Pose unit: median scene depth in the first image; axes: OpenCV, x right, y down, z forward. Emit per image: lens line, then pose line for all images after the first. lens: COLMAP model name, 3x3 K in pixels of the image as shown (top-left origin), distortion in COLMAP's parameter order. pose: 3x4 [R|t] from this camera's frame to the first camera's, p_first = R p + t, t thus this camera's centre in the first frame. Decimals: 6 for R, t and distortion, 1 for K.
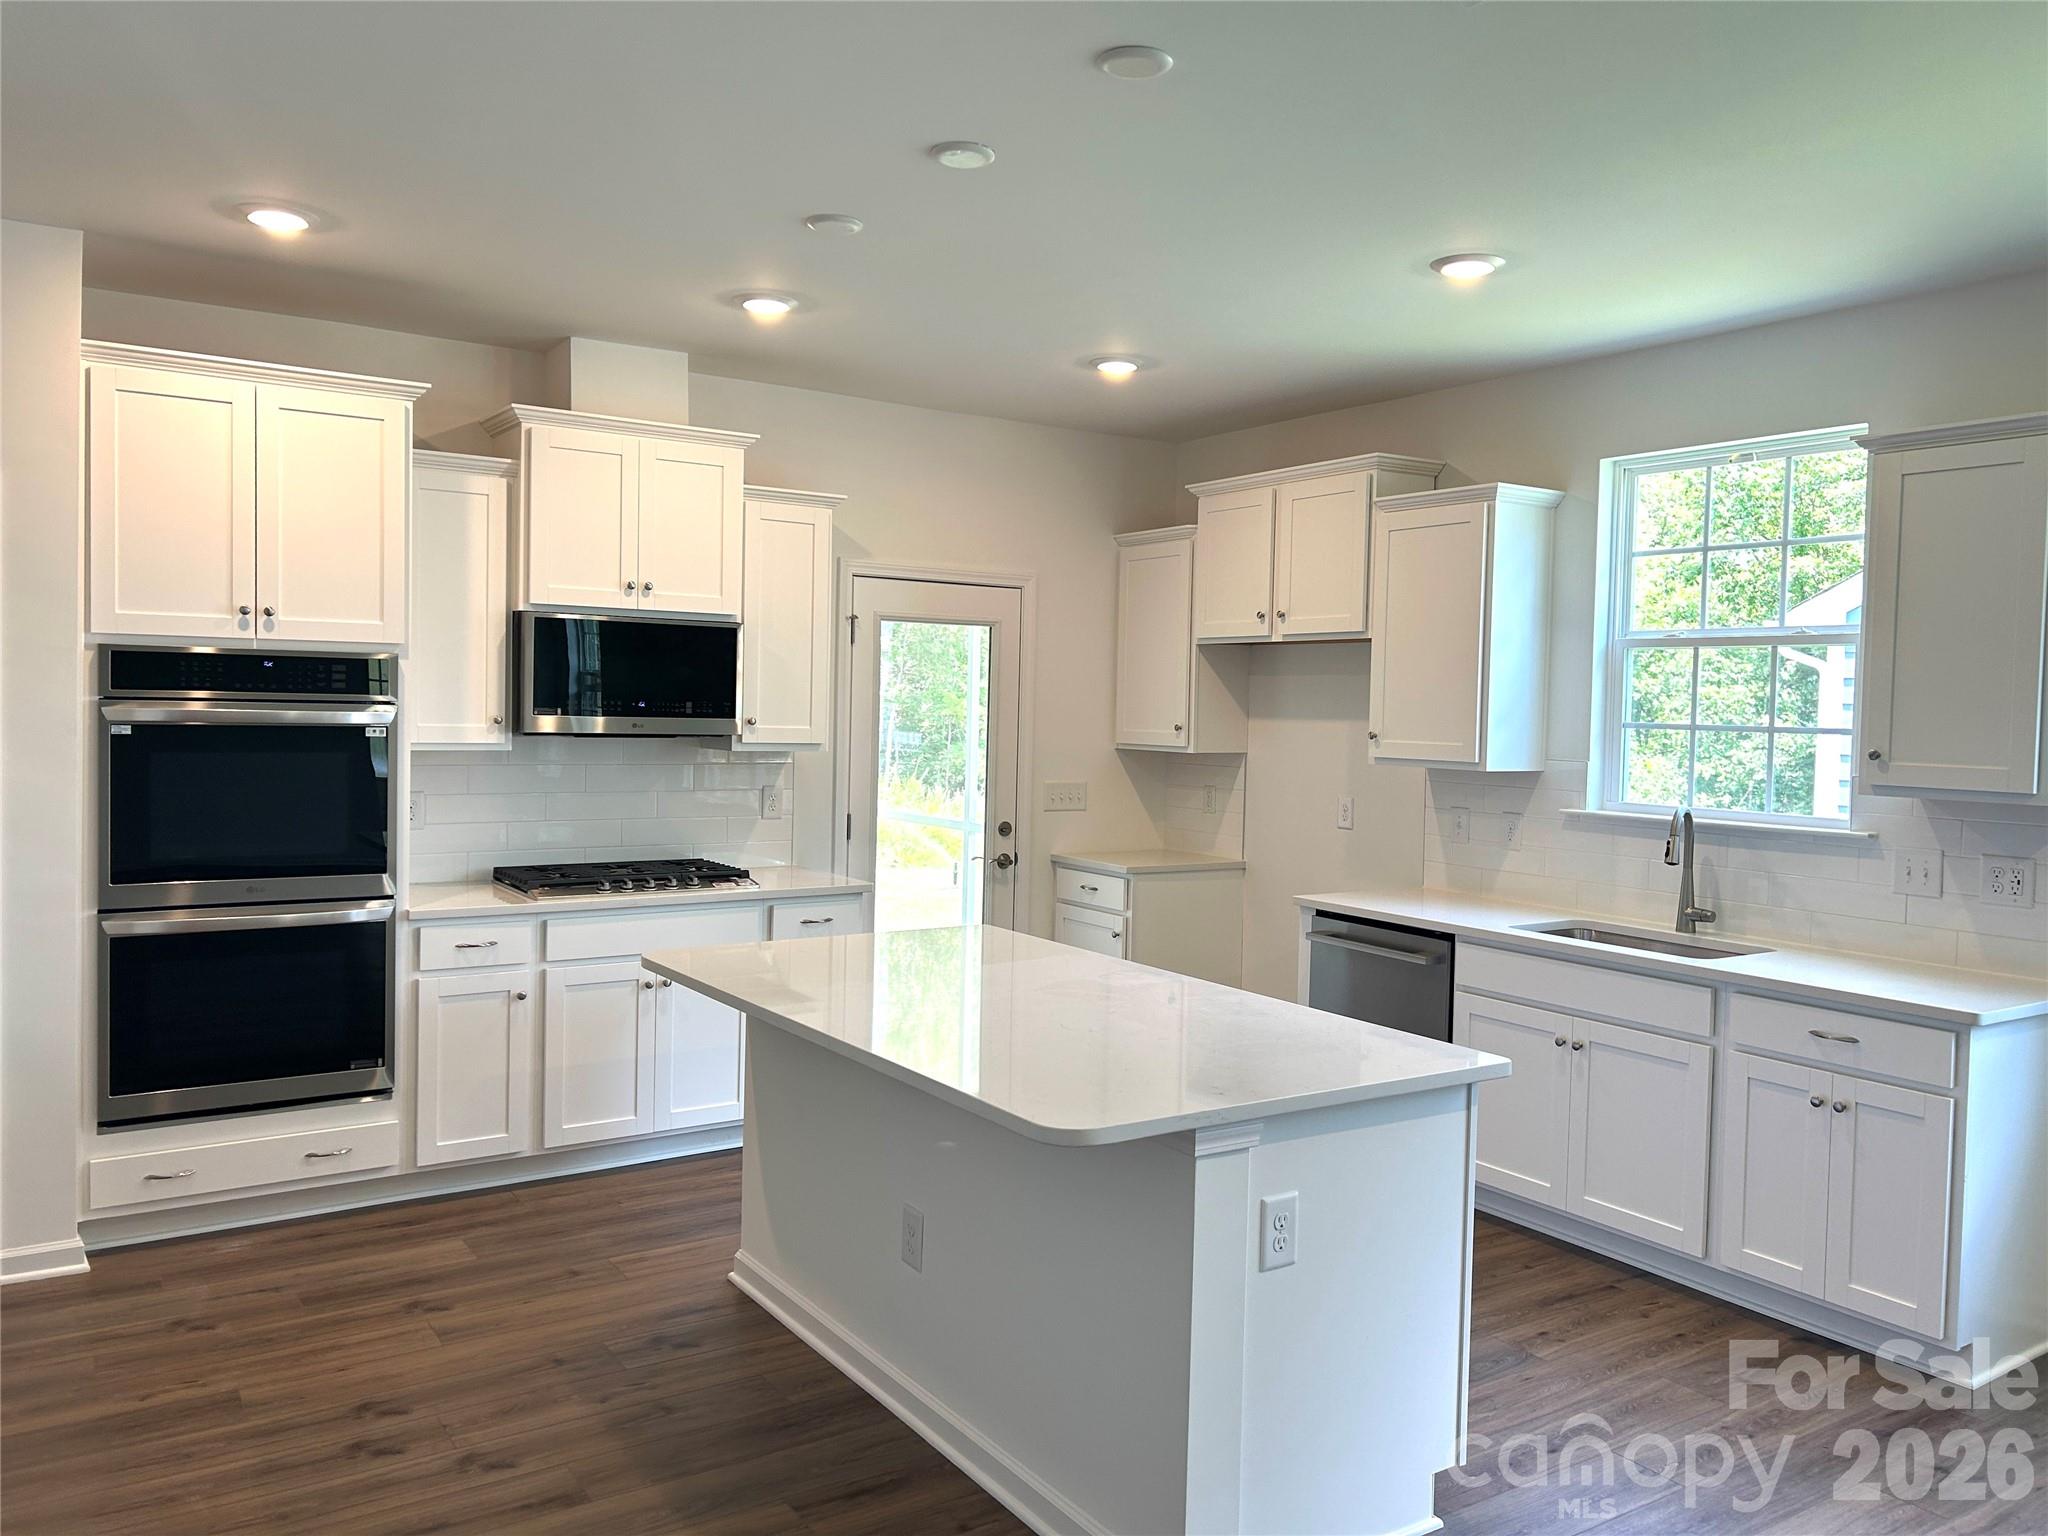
lens RADIAL K [[1534.2, 0, 1026.8], [0, 1534.2, 758.4], [0, 0, 1]] dist [0.055425, -0.081100]
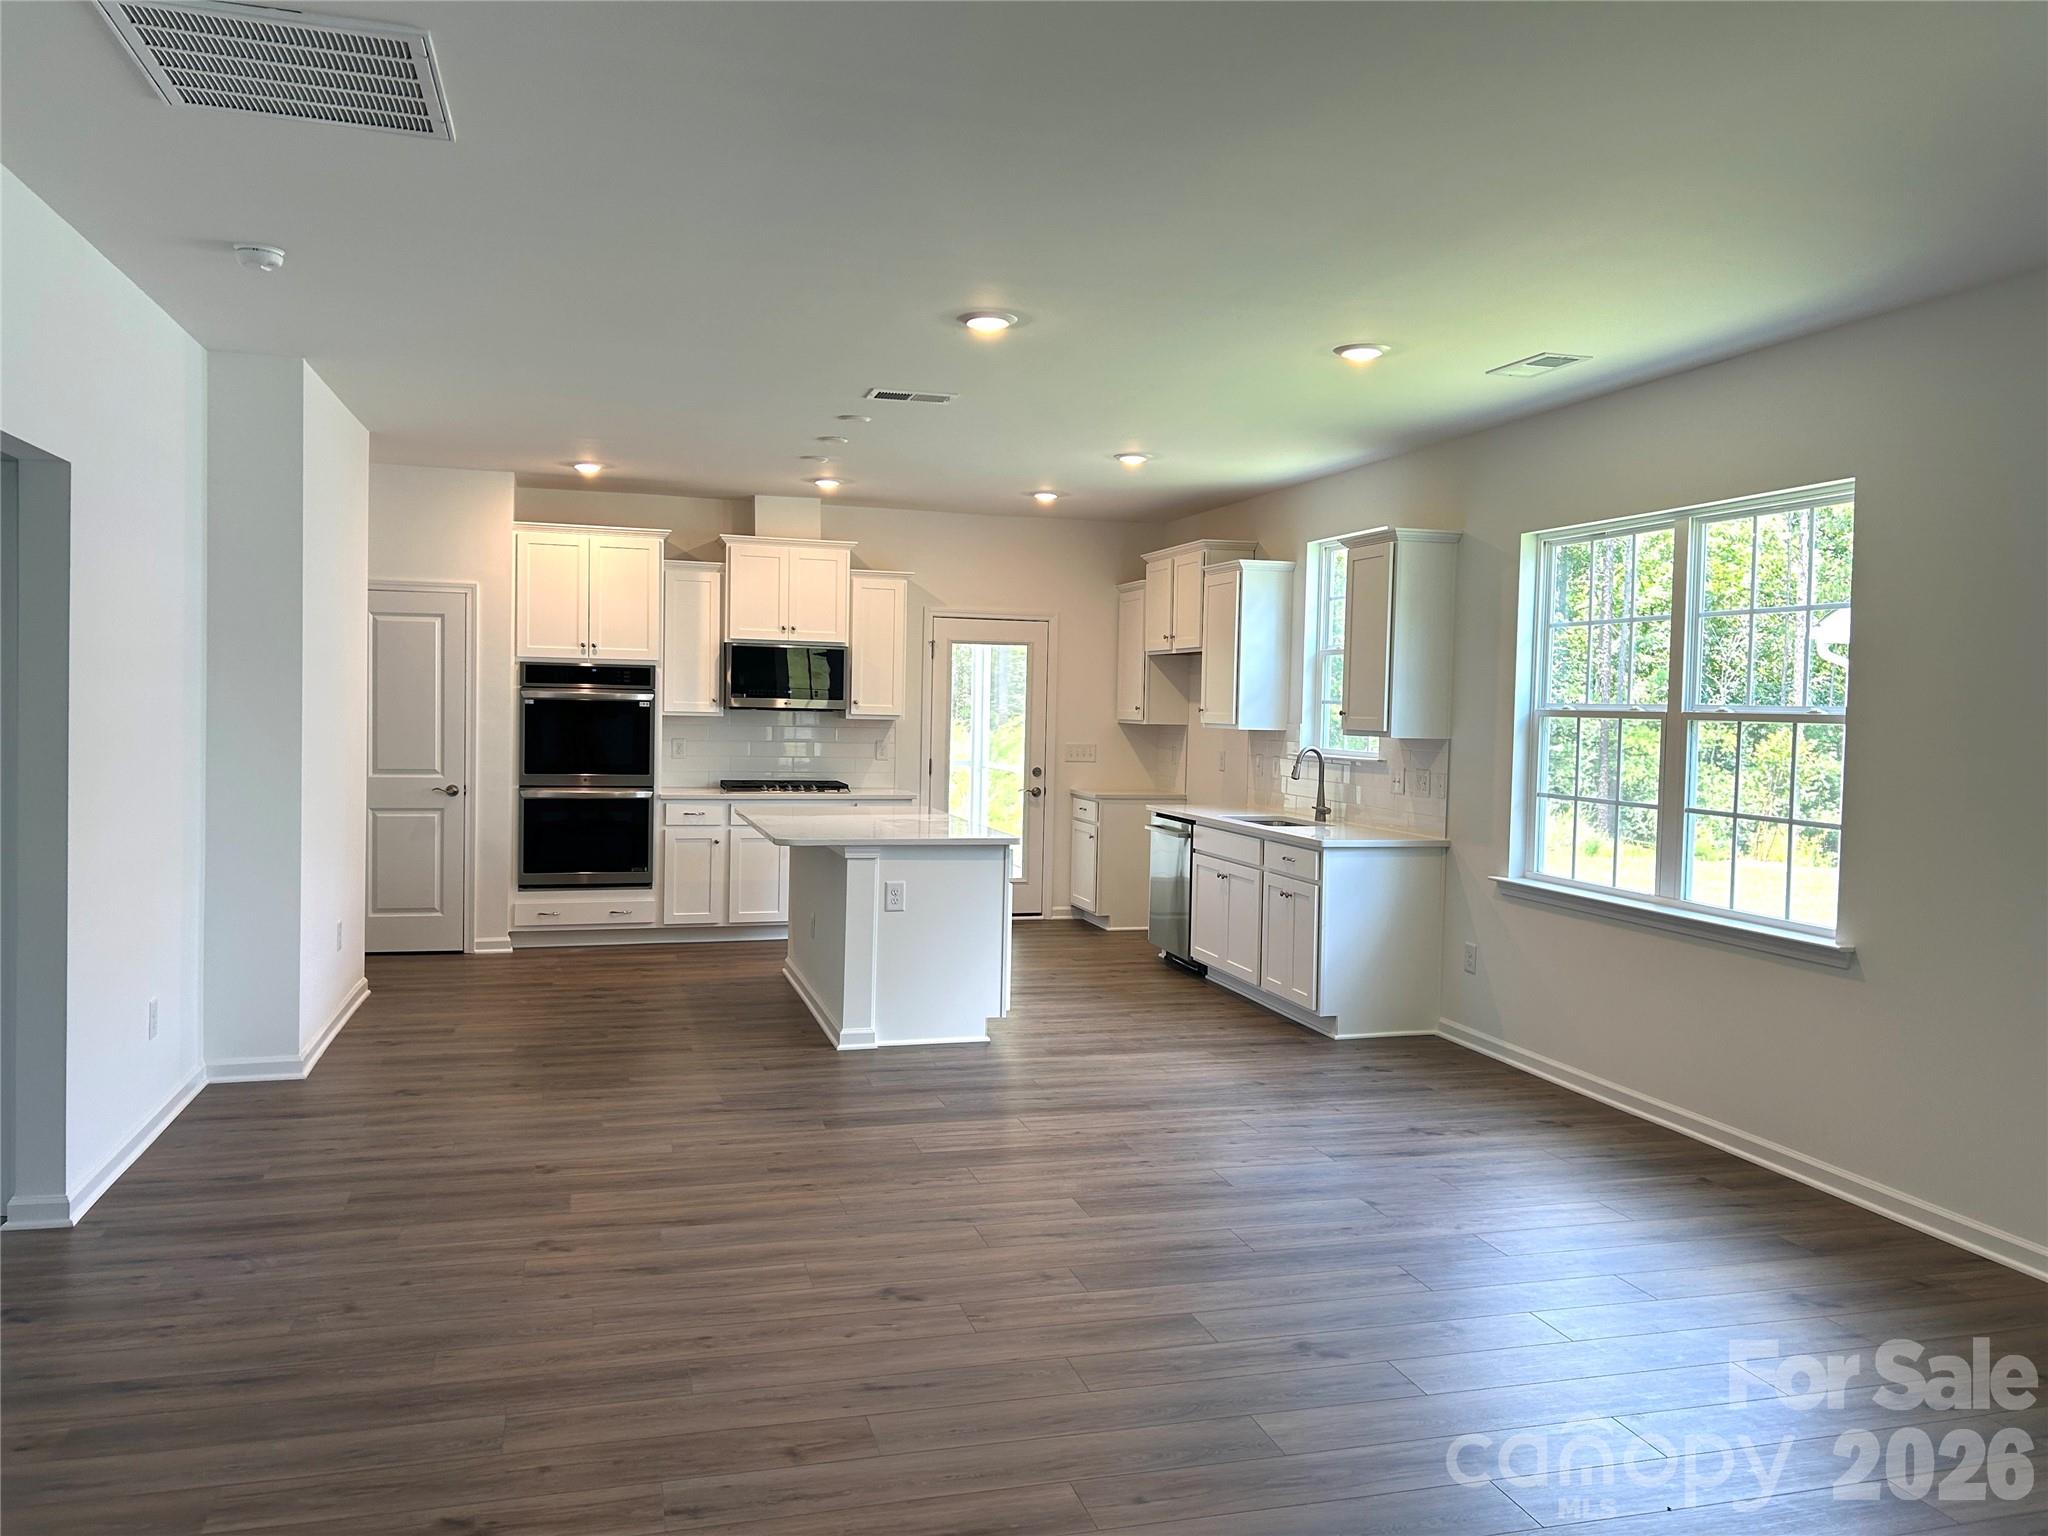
lens RADIAL K [[1534.2, 0, 1026.8], [0, 1534.2, 758.4], [0, 0, 1]] dist [0.055425, -0.081100]
pose [[0.952932, 0.009350, -0.303041, 0.611689], [-0.011828, 0.999910, -0.006342, 0.055853], [0.302954, 0.009628, 0.952956, -0.702469]]
